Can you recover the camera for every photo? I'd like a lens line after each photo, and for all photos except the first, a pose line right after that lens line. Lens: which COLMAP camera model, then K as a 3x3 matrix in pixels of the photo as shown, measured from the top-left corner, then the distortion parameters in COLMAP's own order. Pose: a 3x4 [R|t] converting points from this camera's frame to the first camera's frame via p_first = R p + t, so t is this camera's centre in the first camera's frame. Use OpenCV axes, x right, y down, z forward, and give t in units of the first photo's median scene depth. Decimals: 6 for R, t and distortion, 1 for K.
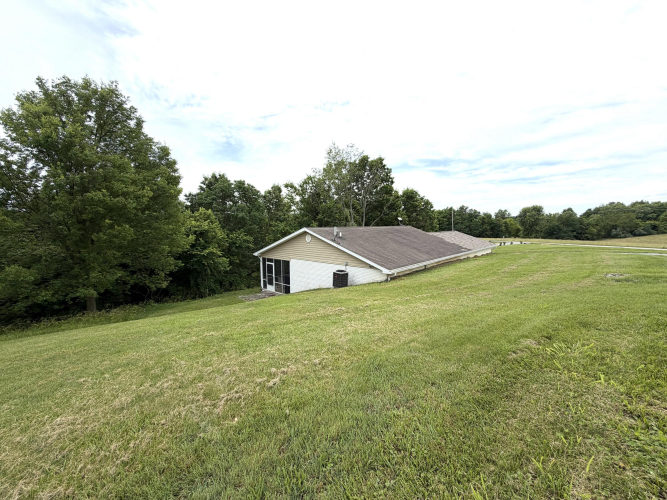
lens RADIAL K [[266.8, 0, 332.9], [0, 266.8, 252.7], [0, 0, 1]] dist [-0.001943, 0.000095]
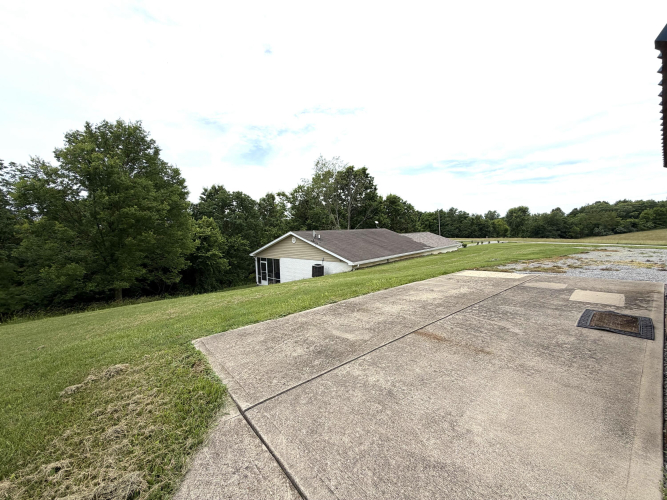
lens RADIAL K [[266.8, 0, 334.4], [0, 266.8, 247.0], [0, 0, 1]] dist [-0.001943, 0.000095]
pose [[0.999613, -0.020876, 0.018359, 0.057973], [0.021504, 0.999167, -0.034689, 0.020005], [-0.017620, 0.035070, 0.999230, -0.192832]]
